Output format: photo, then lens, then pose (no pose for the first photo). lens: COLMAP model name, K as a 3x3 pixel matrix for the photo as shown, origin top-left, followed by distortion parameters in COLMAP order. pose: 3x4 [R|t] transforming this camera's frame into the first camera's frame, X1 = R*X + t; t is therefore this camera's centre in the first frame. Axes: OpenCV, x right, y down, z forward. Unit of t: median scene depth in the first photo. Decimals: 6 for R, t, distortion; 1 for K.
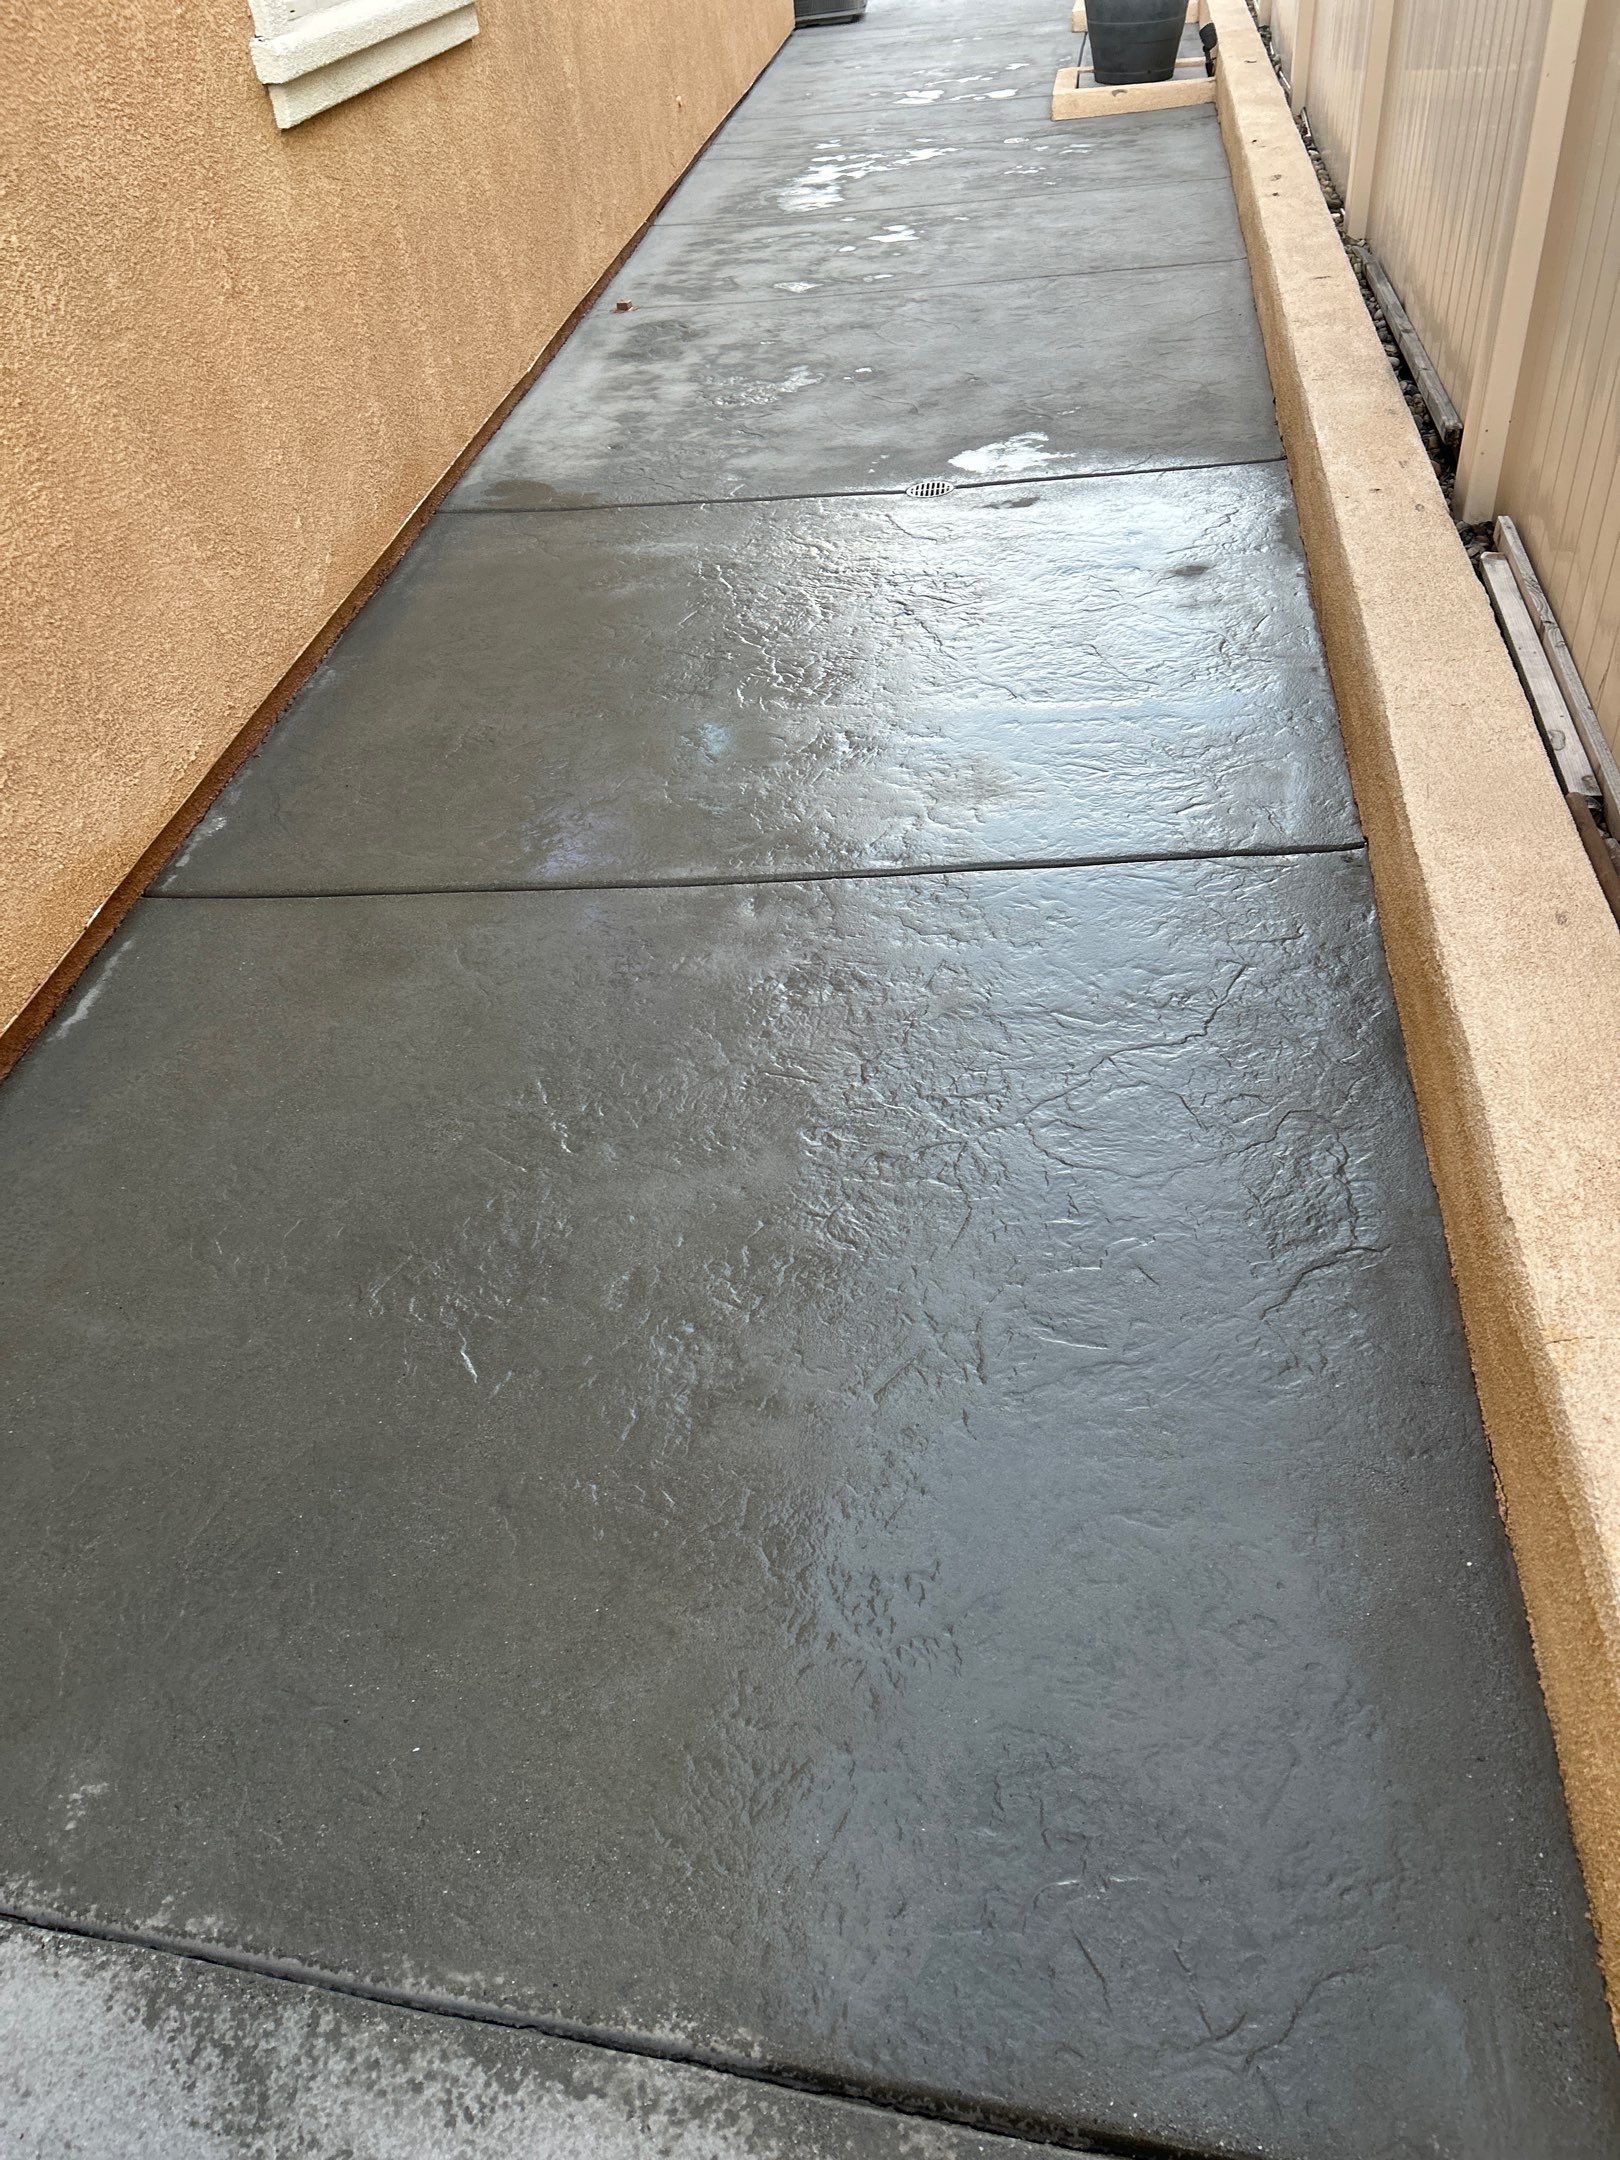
lens RADIAL K [[1640.4, 0, 830.7], [0, 1640.4, 1096.5], [0, 0, 1]] dist [0.079291, -0.080342]
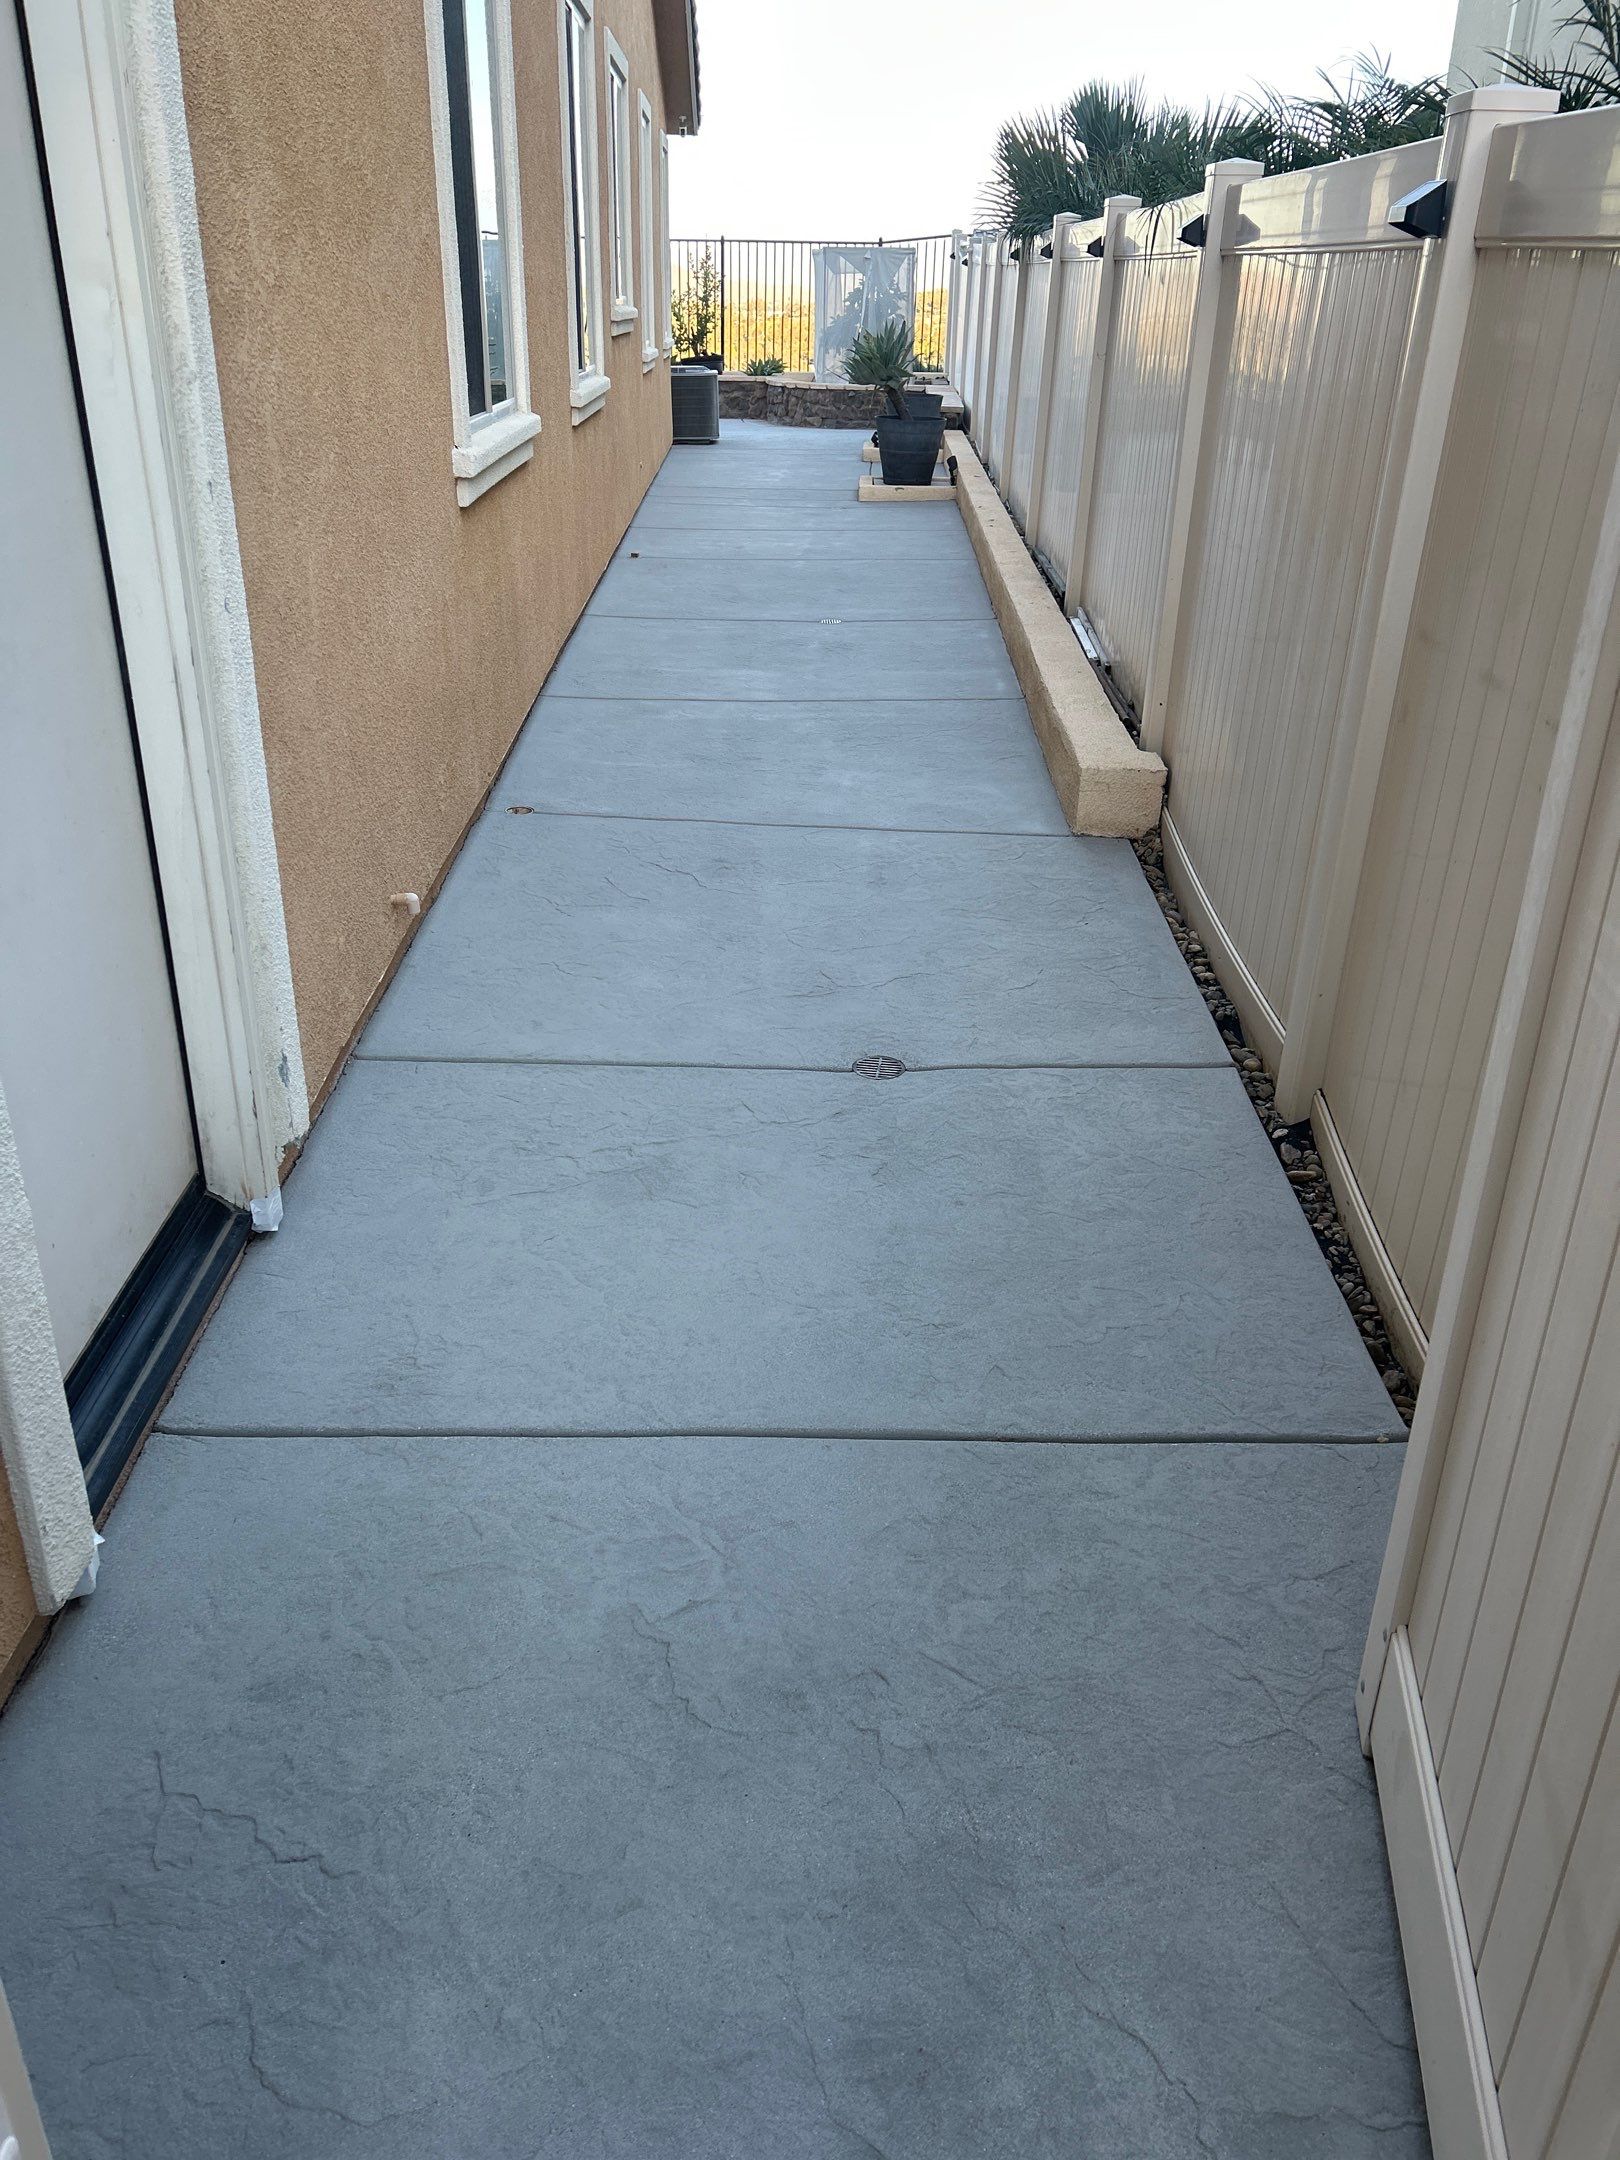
lens RADIAL K [[1640.4, 0, 816.6], [0, 1640.4, 1102.8], [0, 0, 1]] dist [0.079291, -0.080342]
pose [[0.989269, 0.039968, 0.140533, -0.227247], [-0.009490, 0.977404, -0.211167, 0.673262], [-0.145797, 0.207567, 0.967295, -0.884687]]
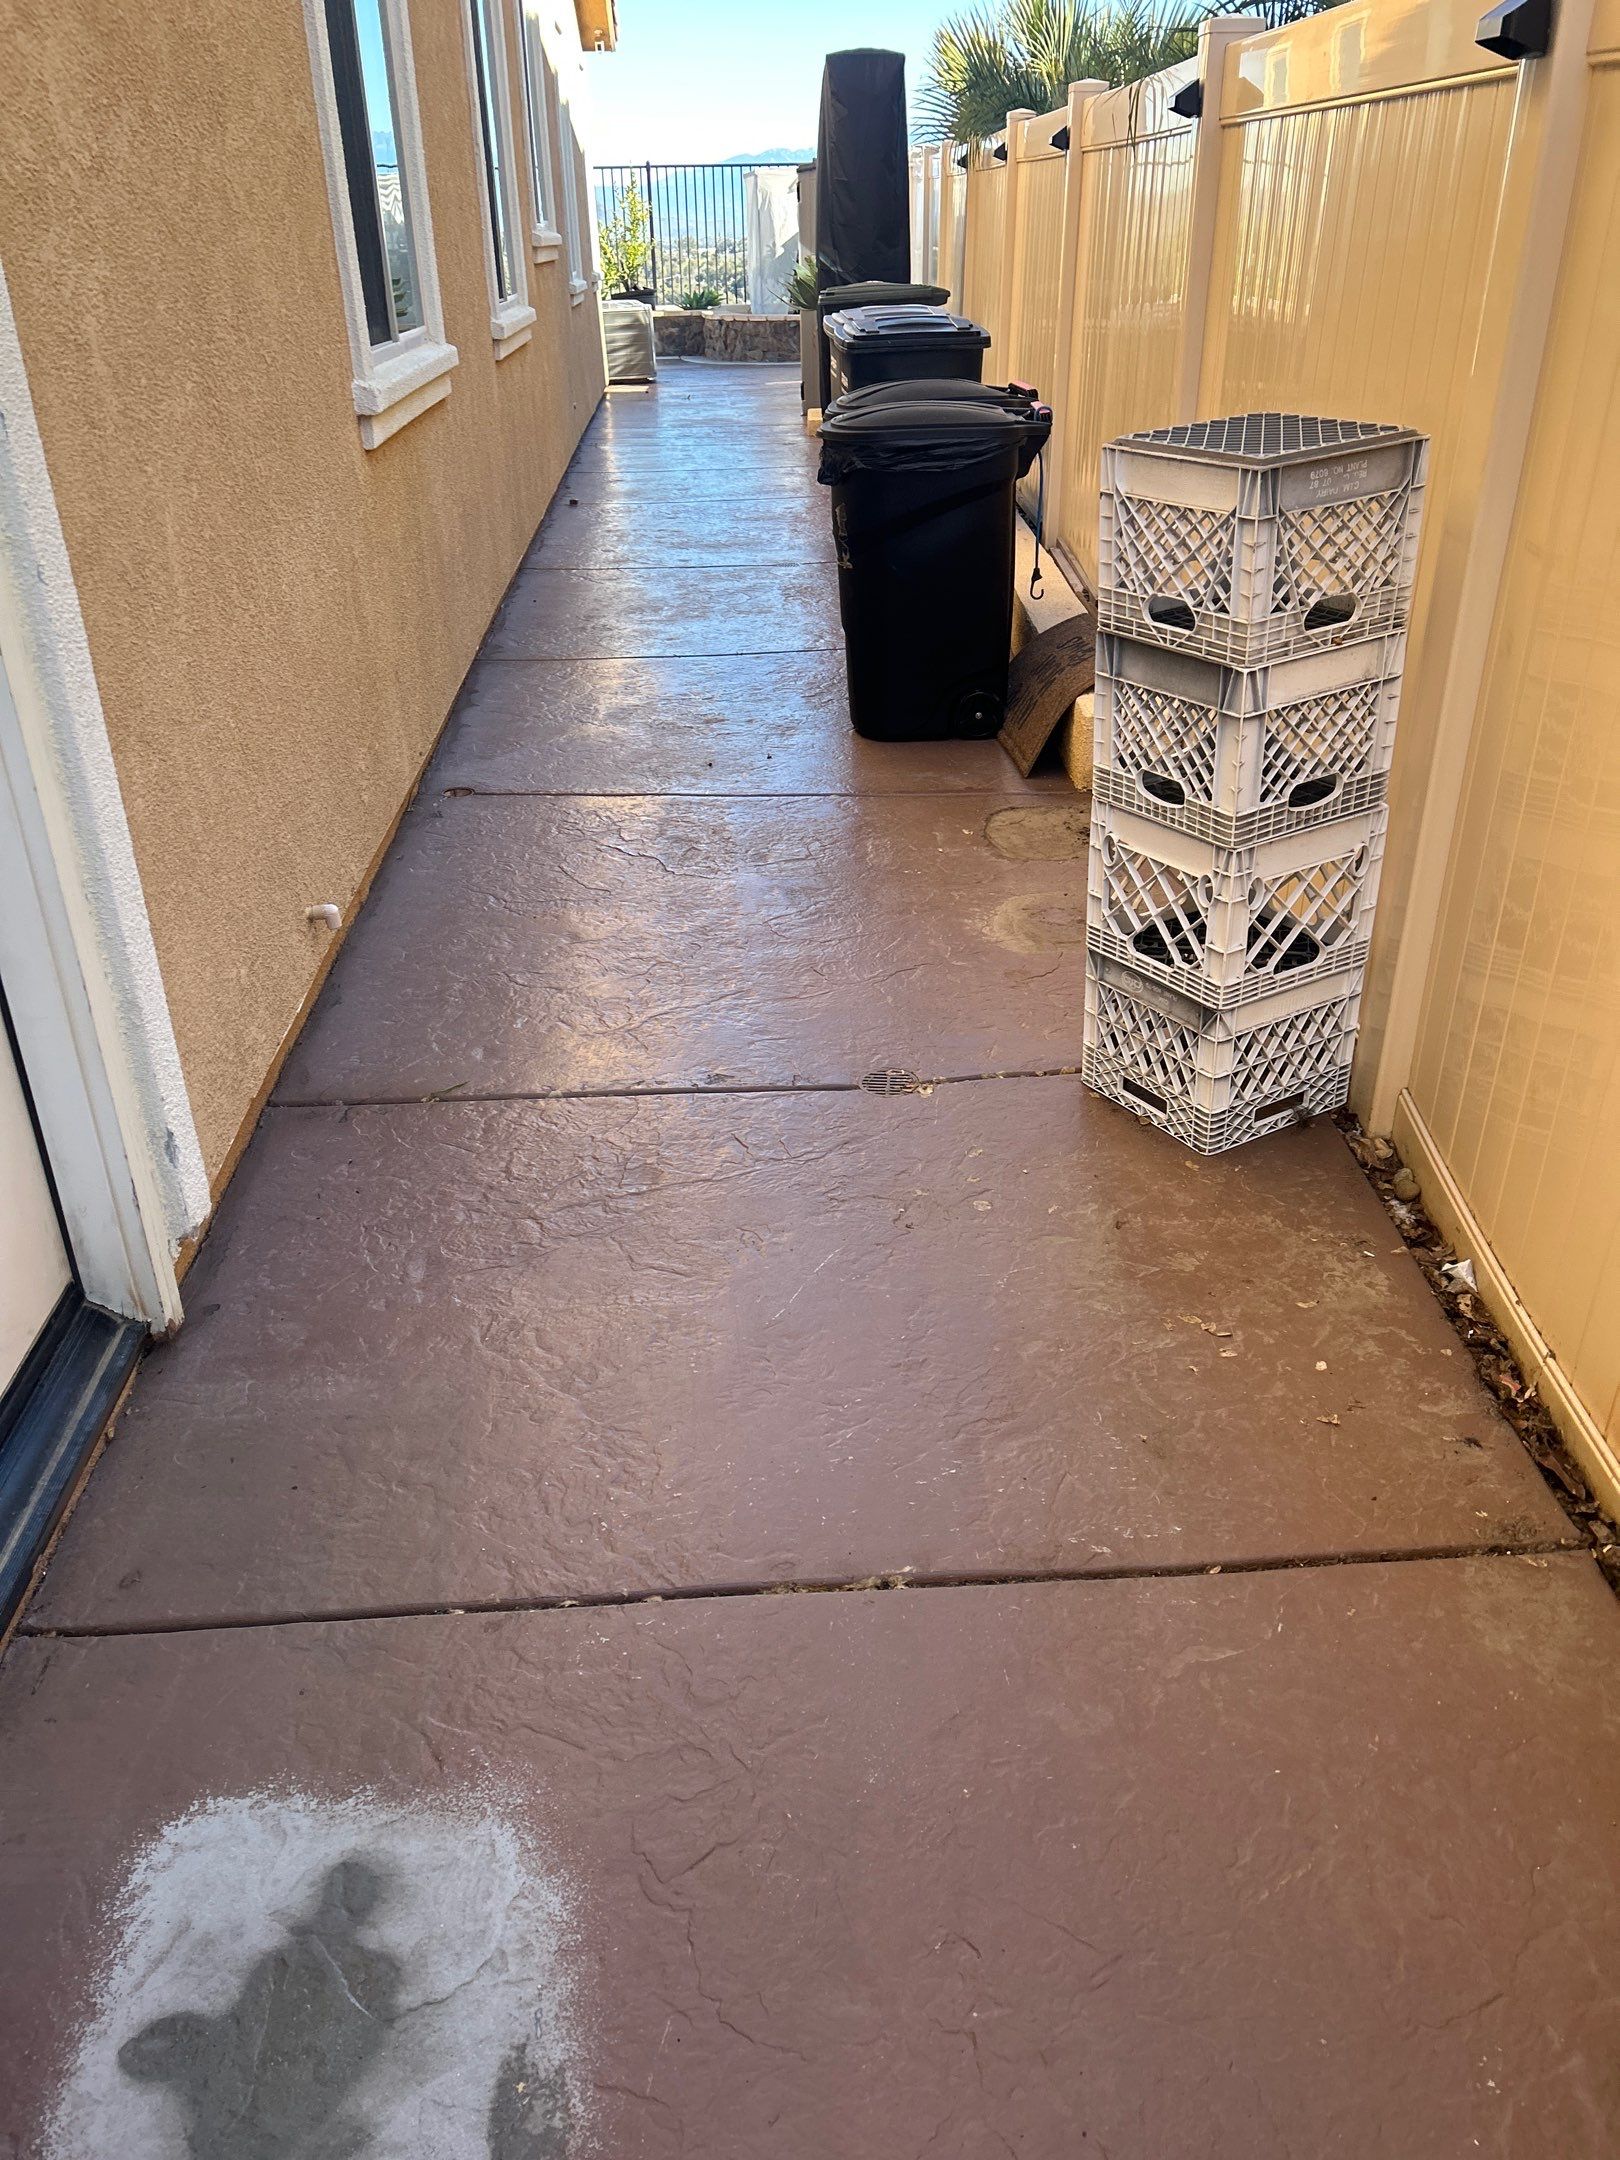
lens RADIAL K [[1640.4, 0, 857.6], [0, 1640.4, 1105.6], [0, 0, 1]] dist [0.079291, -0.080342]
pose [[0.983668, -0.018469, 0.179041, -0.221600], [0.050927, 0.982632, -0.178437, 0.609559], [-0.172636, 0.184641, 0.967525, -0.766405]]
